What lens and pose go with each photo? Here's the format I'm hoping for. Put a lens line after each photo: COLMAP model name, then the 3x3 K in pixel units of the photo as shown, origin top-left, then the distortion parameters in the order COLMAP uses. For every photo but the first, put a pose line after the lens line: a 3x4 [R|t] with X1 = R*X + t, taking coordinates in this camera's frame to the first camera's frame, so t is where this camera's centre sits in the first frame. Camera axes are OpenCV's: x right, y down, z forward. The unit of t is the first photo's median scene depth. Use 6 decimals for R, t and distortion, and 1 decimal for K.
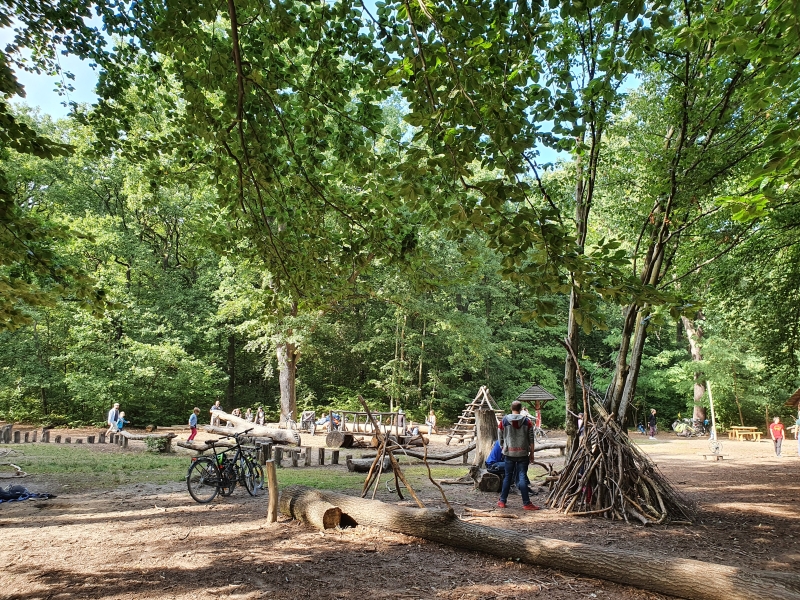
lens RADIAL K [[701.4, 0, 400.0], [0, 701.4, 300.0], [0, 0, 1]] dist [0.001764, -0.000336]
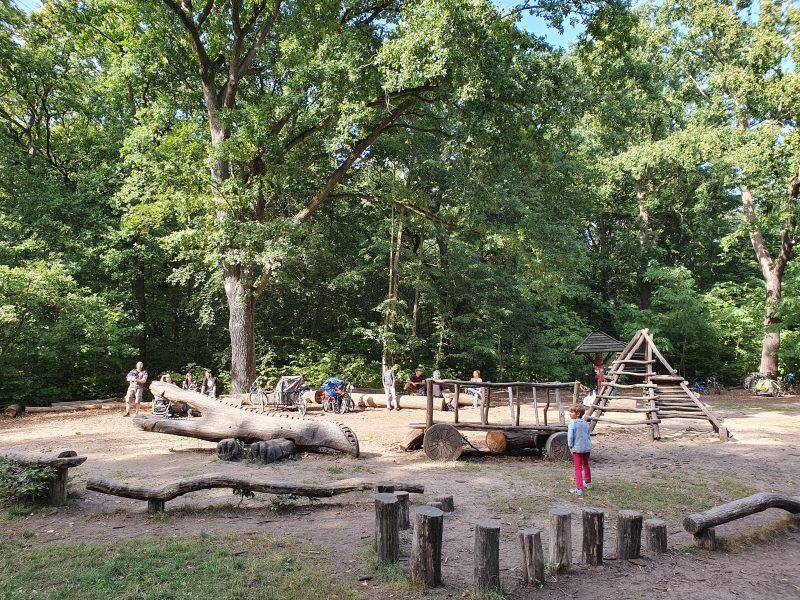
lens RADIAL K [[701.4, 0, 400.0], [0, 701.4, 300.0], [0, 0, 1]] dist [0.001764, -0.000336]
pose [[0.986998, -0.005545, 0.160637, -0.118533], [-0.004513, 0.998055, 0.062175, 0.047593], [-0.160669, -0.062092, 0.985053, 0.342346]]
